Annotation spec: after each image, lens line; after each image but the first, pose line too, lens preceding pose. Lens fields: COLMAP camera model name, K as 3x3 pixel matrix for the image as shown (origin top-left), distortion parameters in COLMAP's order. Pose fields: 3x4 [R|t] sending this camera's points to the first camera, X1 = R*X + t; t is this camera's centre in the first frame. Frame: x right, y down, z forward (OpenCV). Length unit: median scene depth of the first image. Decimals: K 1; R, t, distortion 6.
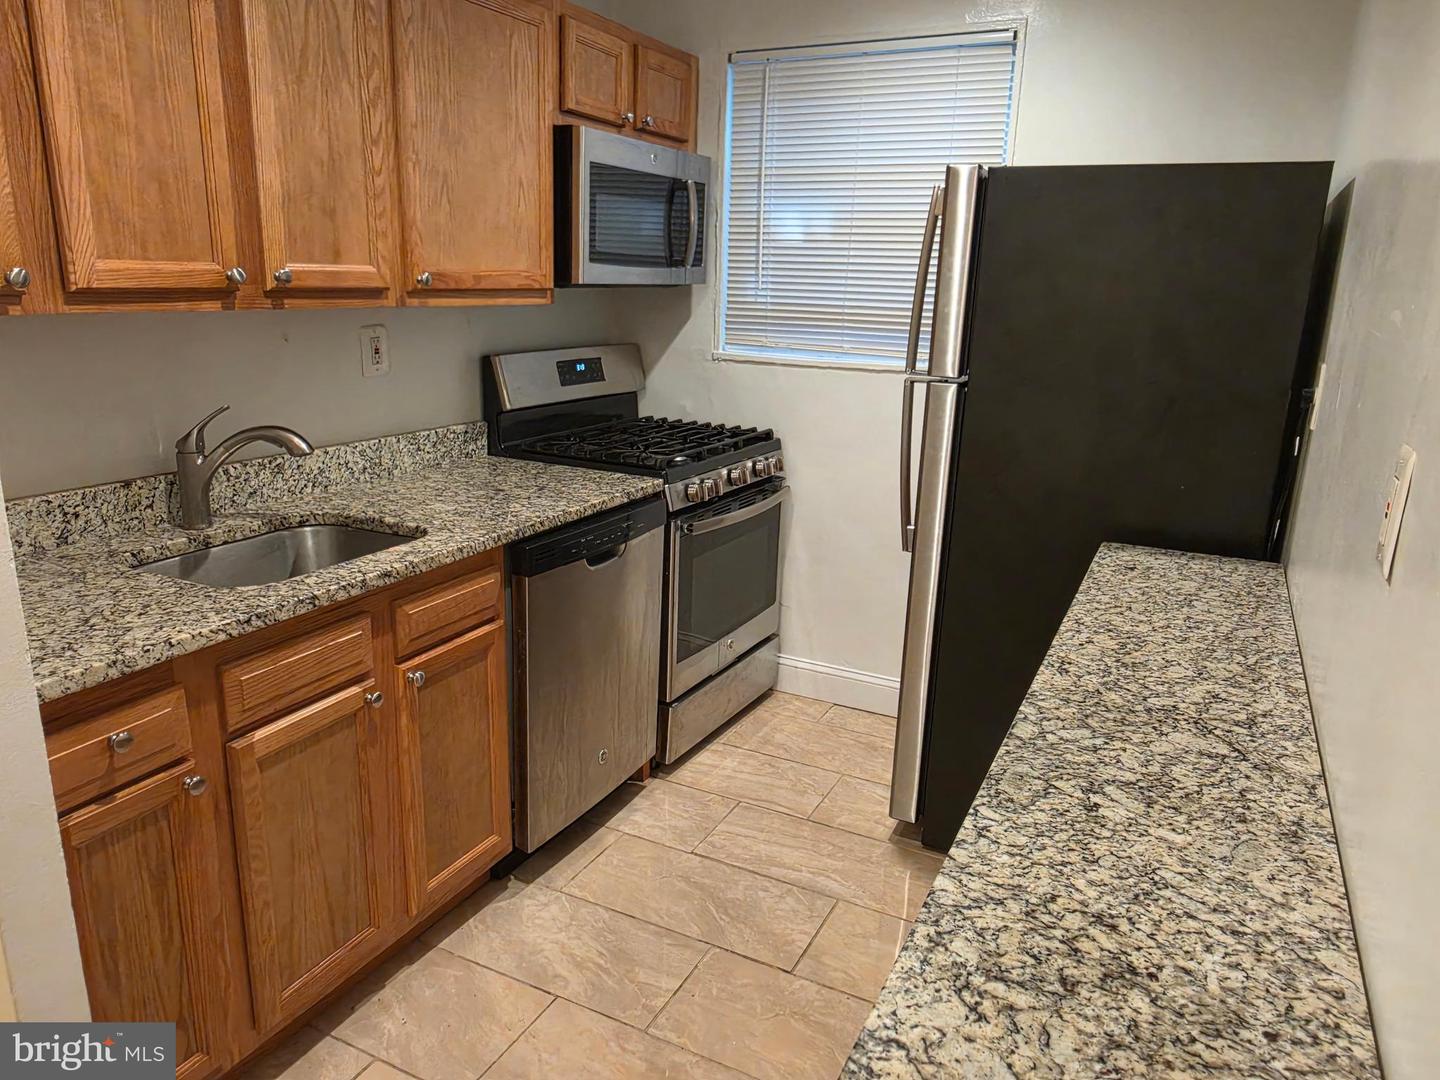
lens RADIAL K [[1010.2, 0, 720.0], [0, 1010.2, 540.0], [0, 0, 1]] dist [0.008407, -0.003756]
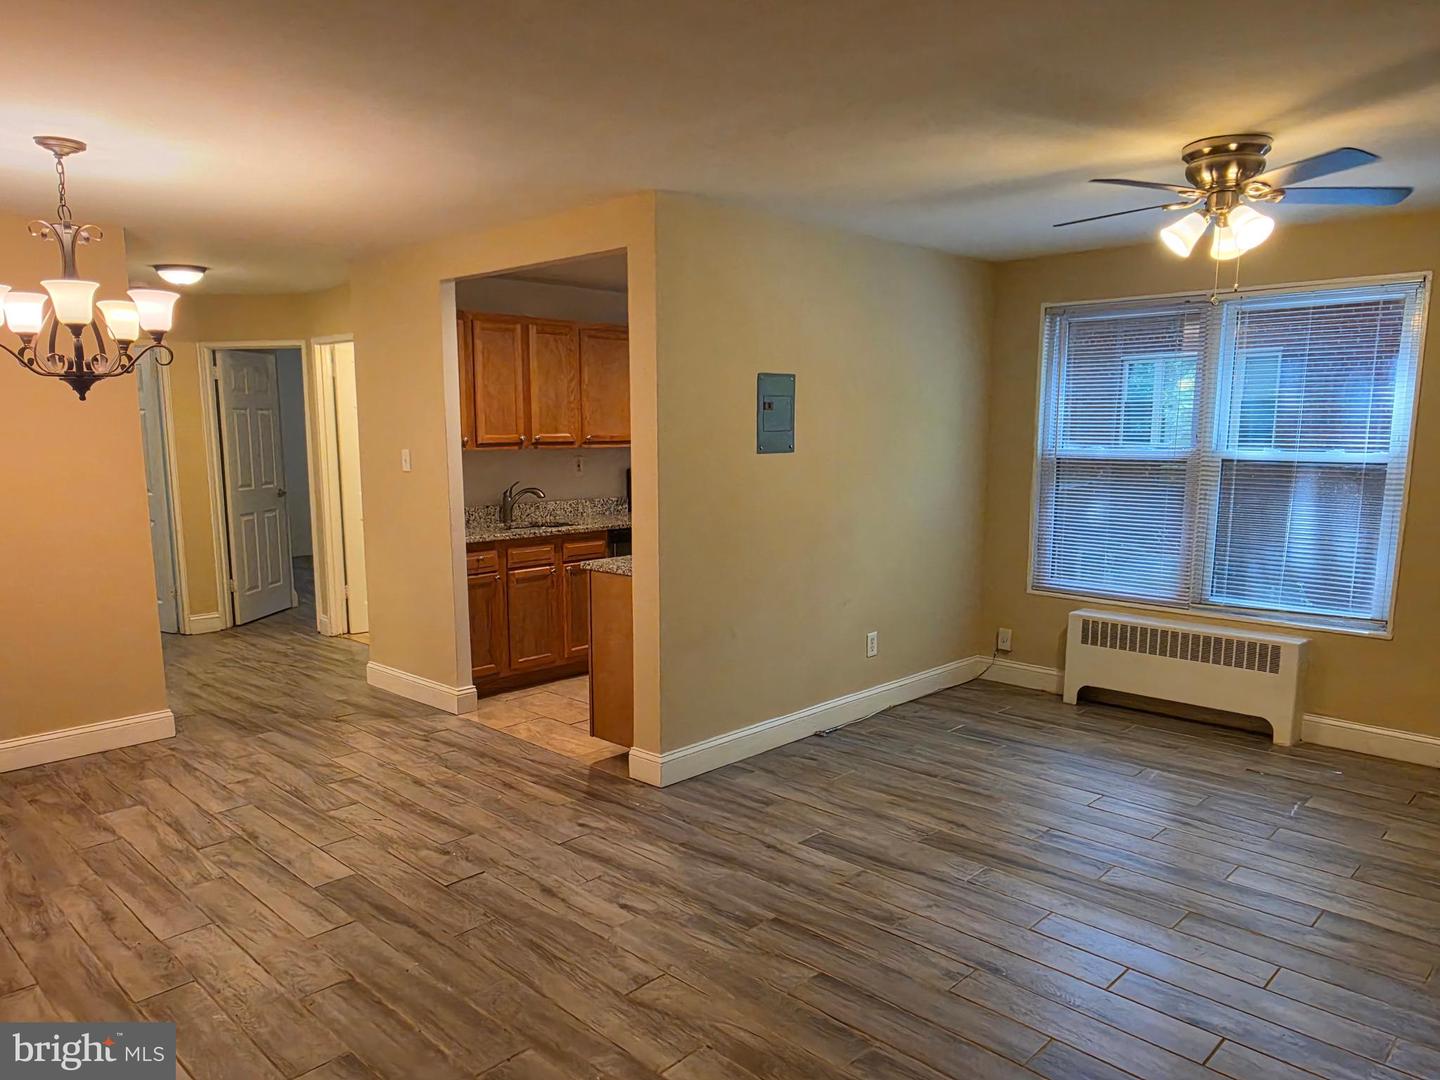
lens RADIAL K [[1010.2, 0, 720.0], [0, 1010.2, 540.0], [0, 0, 1]] dist [0.008407, -0.003756]
pose [[0.952930, -0.001404, -0.303188, 1.058405], [-0.043689, 0.988917, -0.141897, 0.470562], [0.300027, 0.148464, 0.942307, -1.732626]]
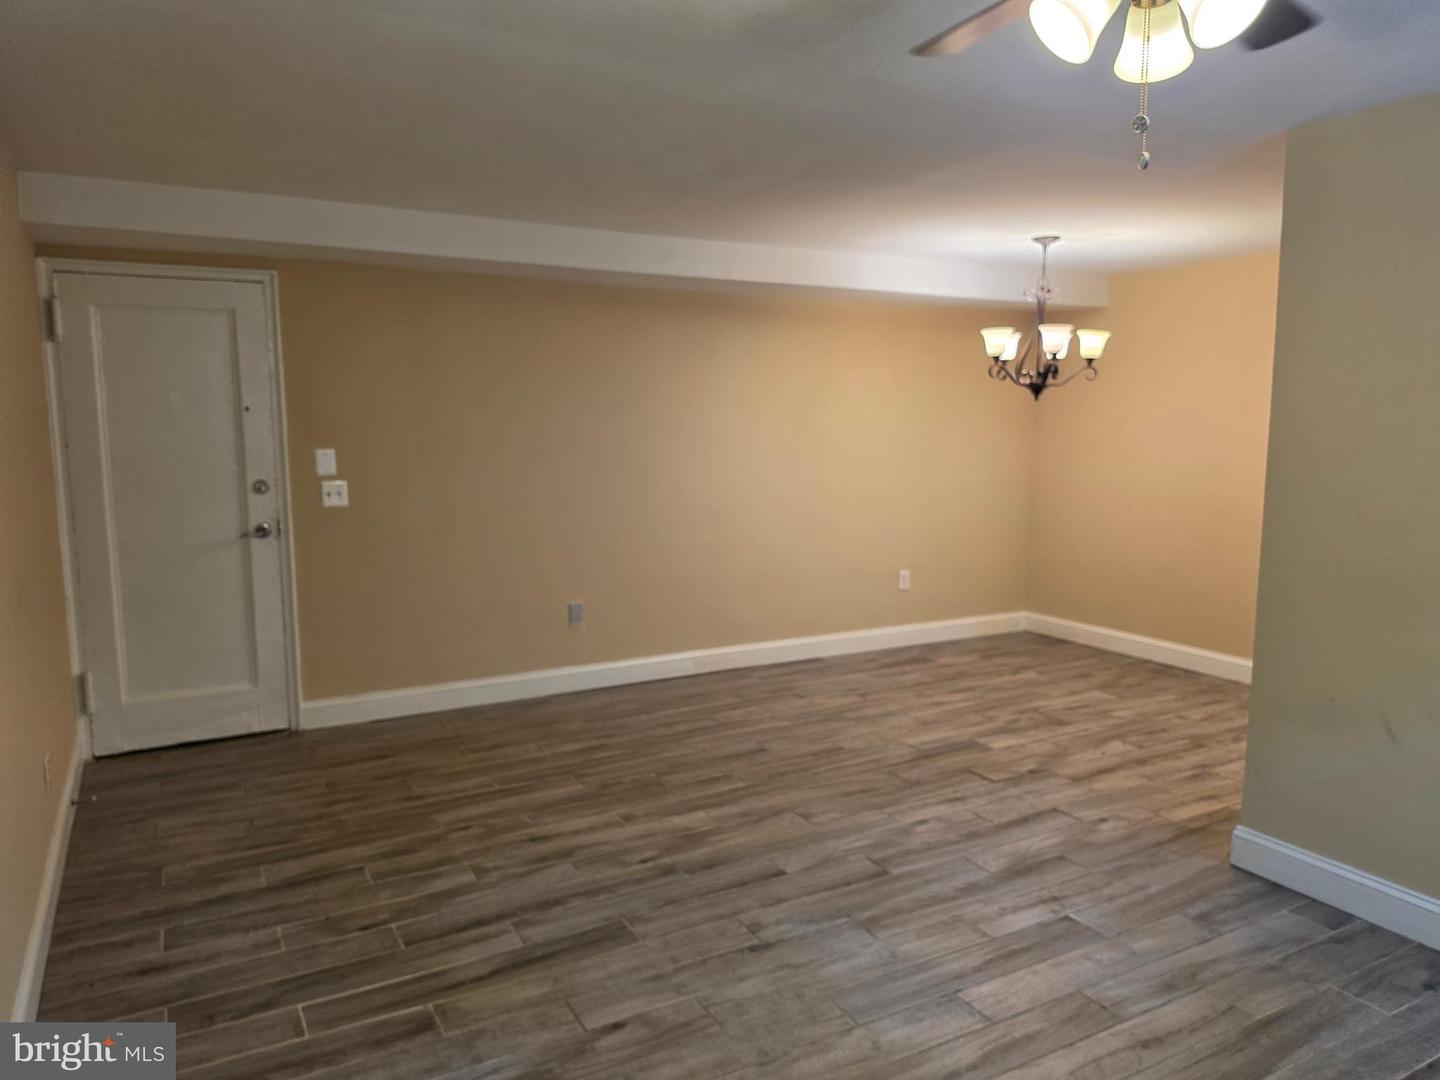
lens RADIAL K [[988.3, 0, 720.0], [0, 988.3, 540.0], [0, 0, 1]] dist [0.104574, -0.145474]
pose [[-0.550109, 0.072130, -0.831972, 2.836656], [-0.234992, 0.942635, 0.237104, -0.338034], [0.801348, 0.325940, -0.501602, 1.457650]]
